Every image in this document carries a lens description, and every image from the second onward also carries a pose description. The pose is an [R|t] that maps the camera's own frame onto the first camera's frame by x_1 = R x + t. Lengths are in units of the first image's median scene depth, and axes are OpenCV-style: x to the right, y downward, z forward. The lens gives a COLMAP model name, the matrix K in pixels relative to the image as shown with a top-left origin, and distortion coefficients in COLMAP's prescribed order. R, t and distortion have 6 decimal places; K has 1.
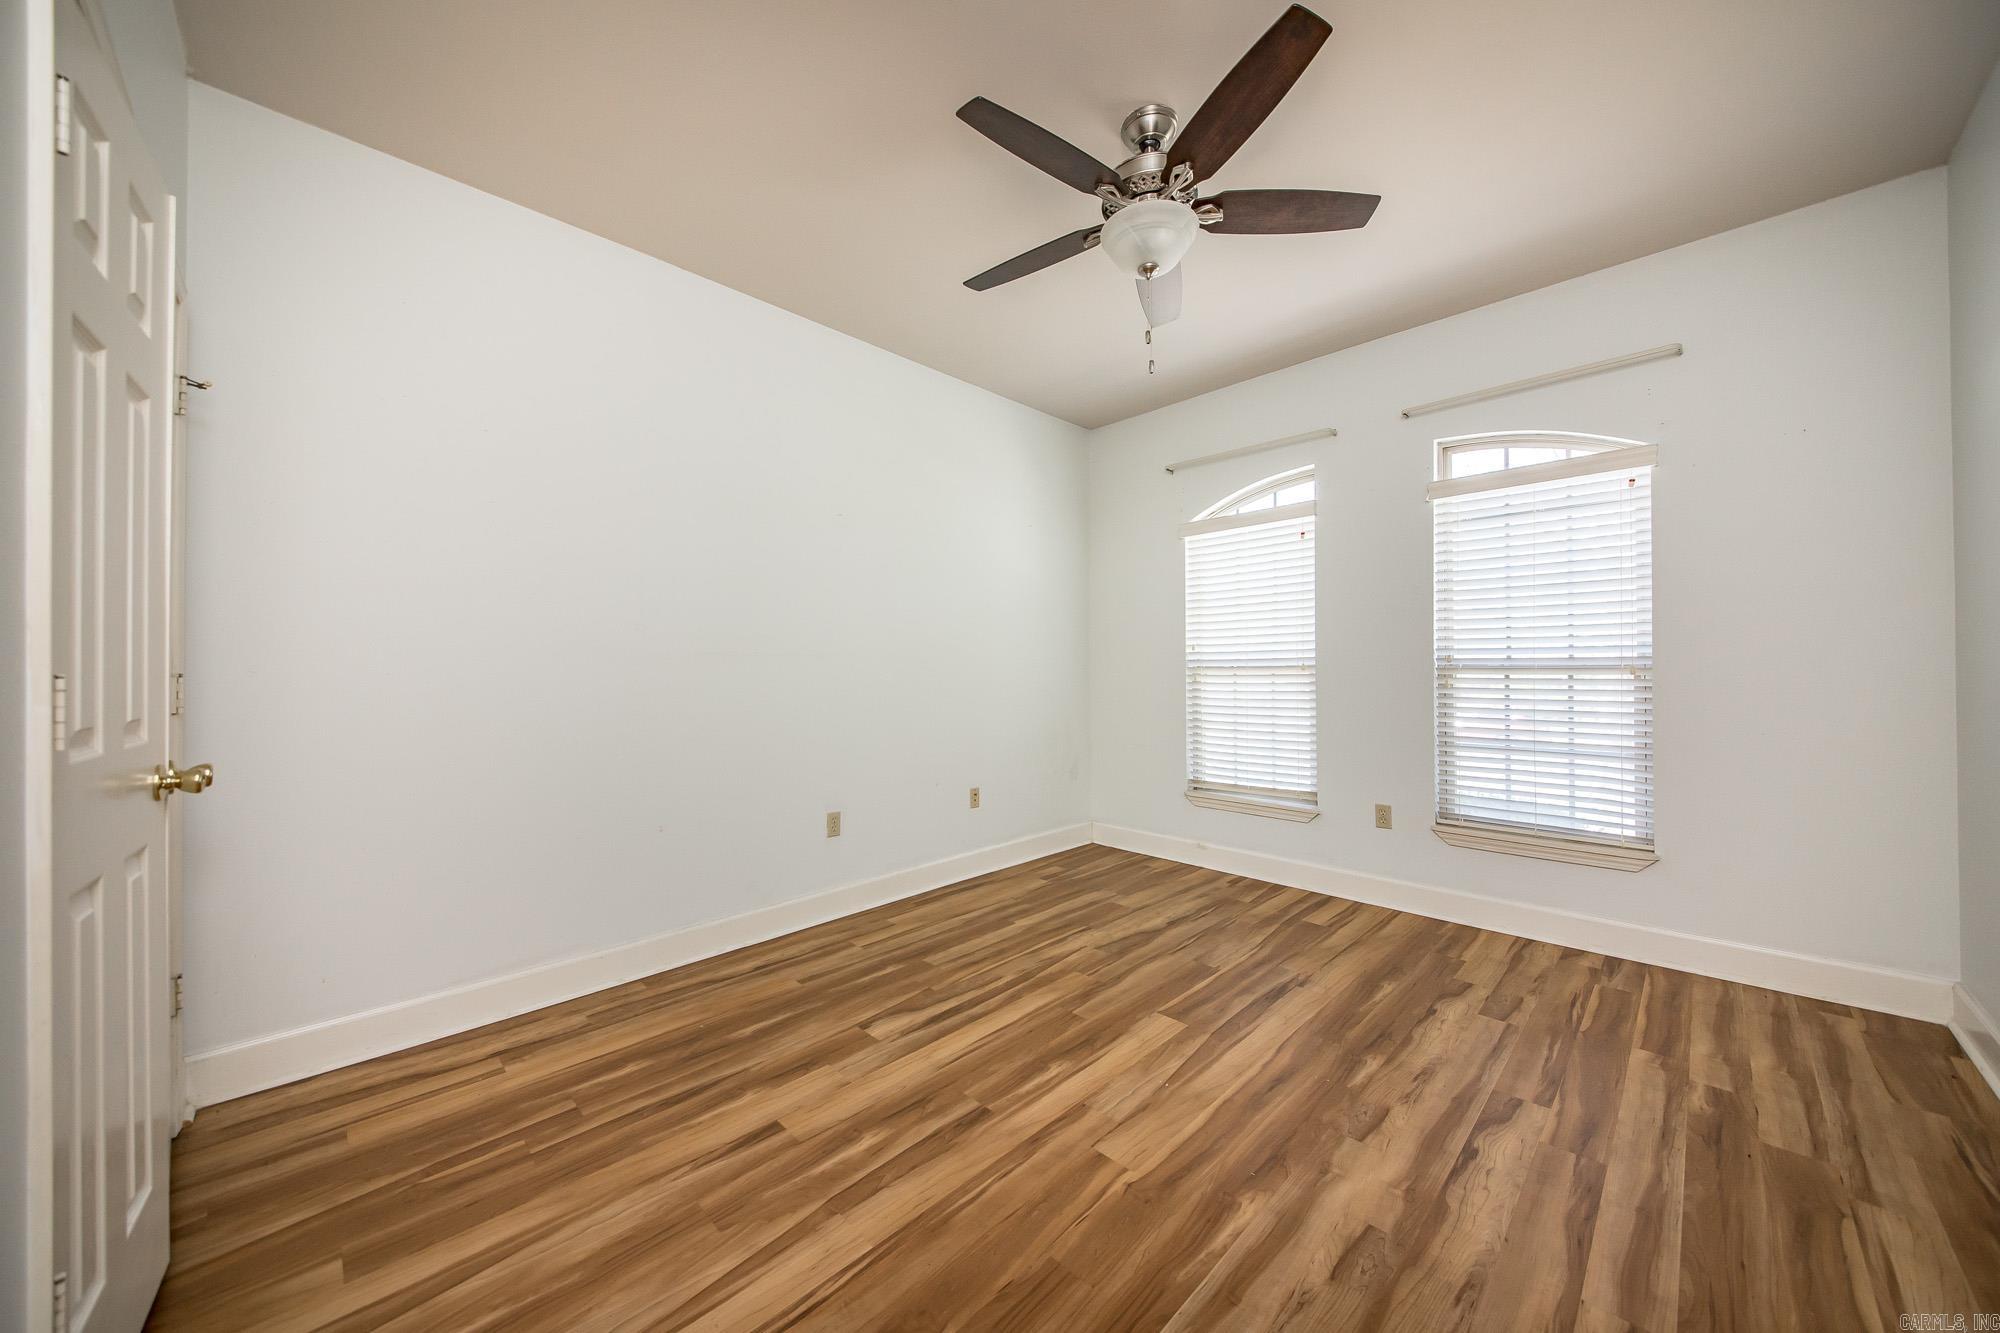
lens RADIAL K [[720.4, 0, 1001.3], [0, 720.4, 662.0], [0, 0, 1]] dist [-0.007895, 0.003660]
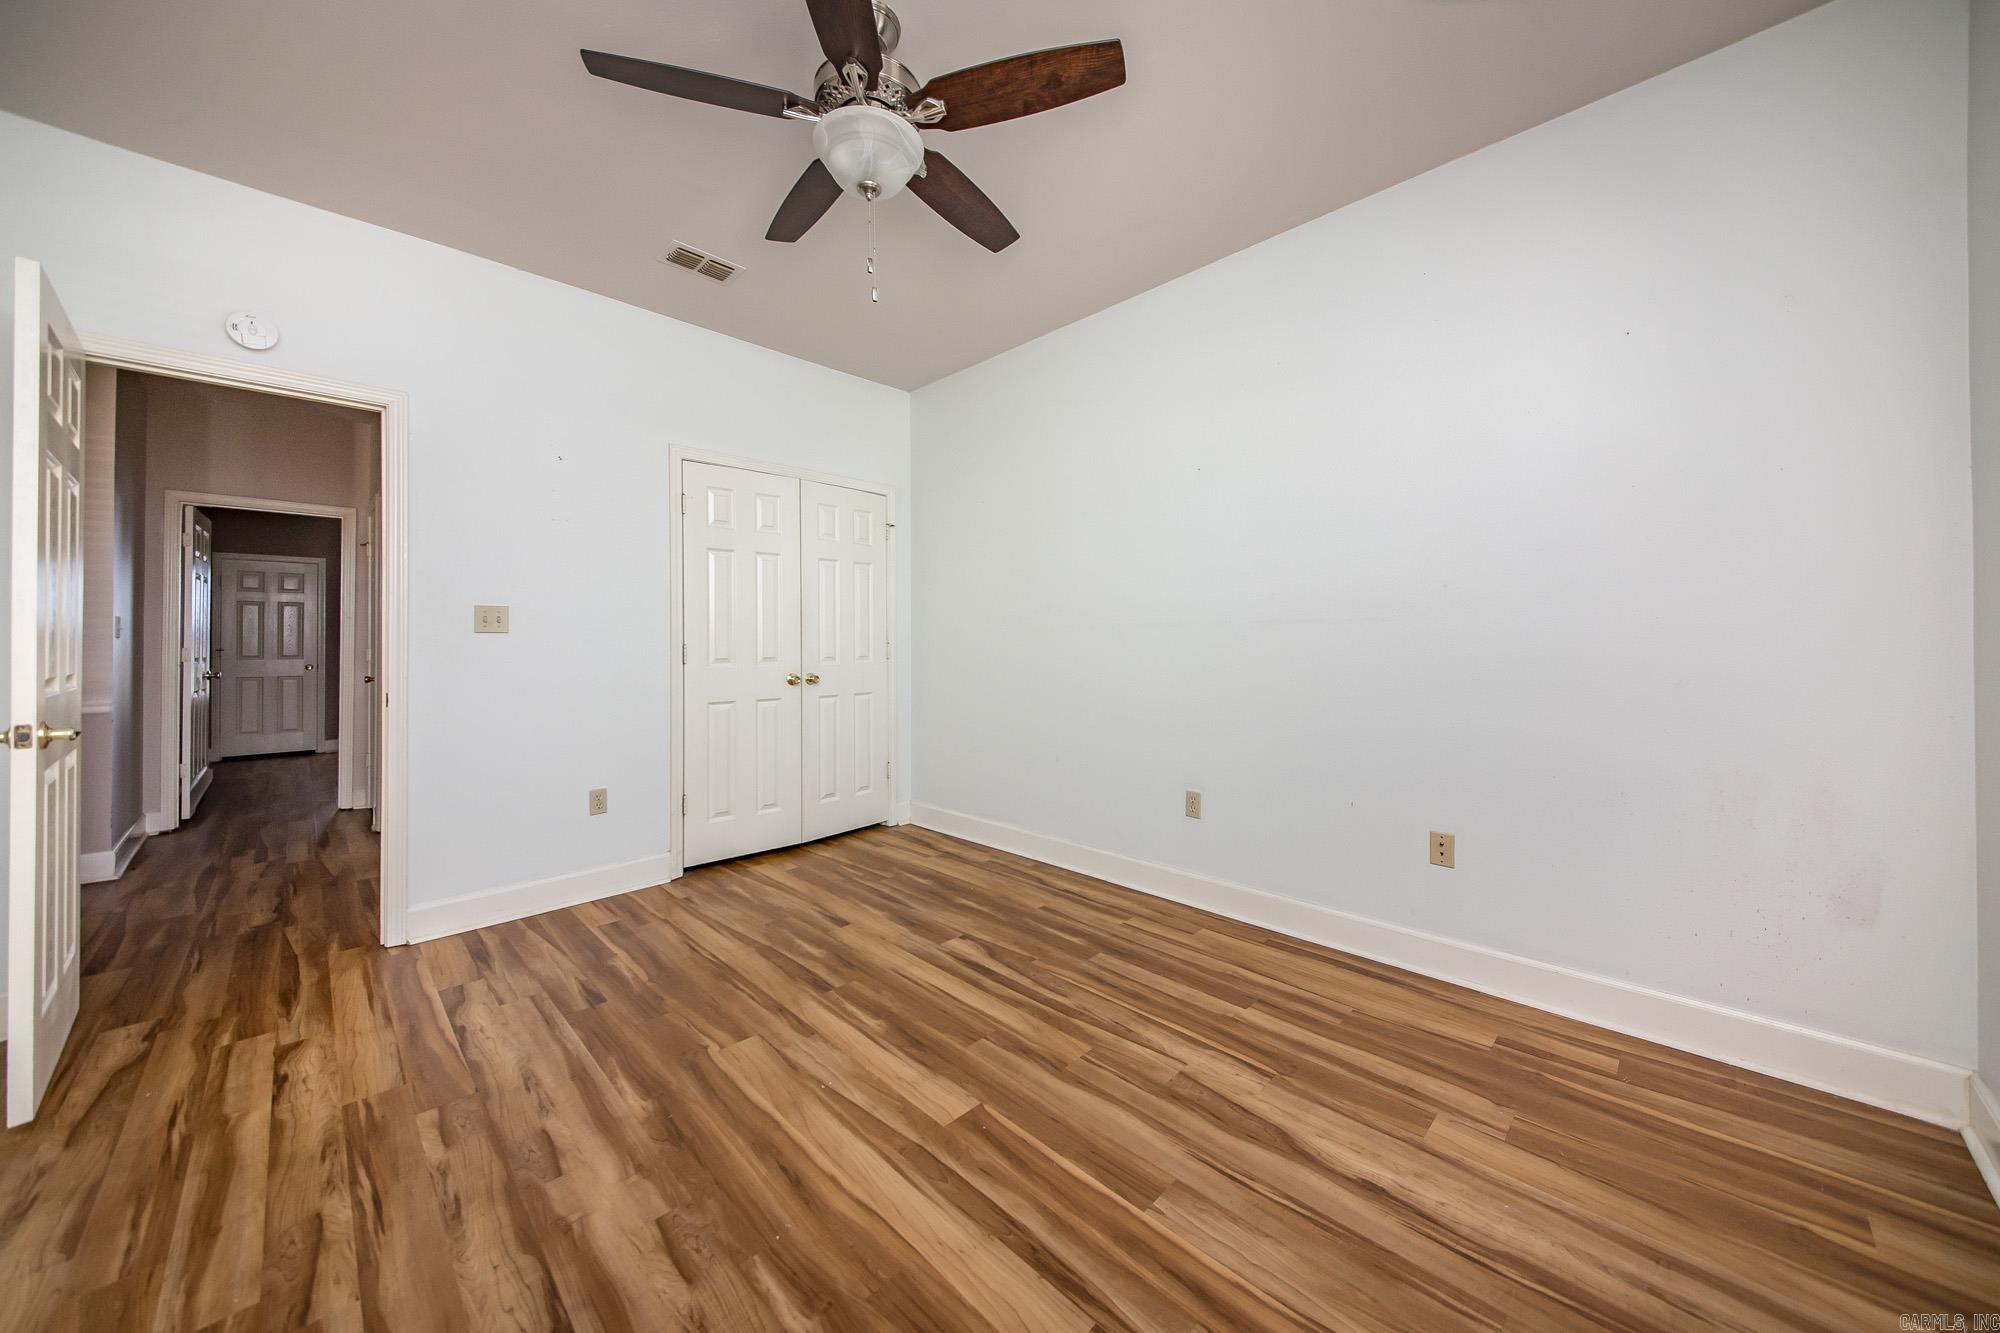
lens RADIAL K [[720.4, 0, 981.0], [0, 720.4, 622.3], [0, 0, 1]] dist [-0.007895, 0.003660]
pose [[-0.021336, -0.003602, -0.999766, 0.975621], [-0.000515, 0.999993, -0.003592, -0.009136], [0.999772, 0.000438, -0.021338, 1.029803]]
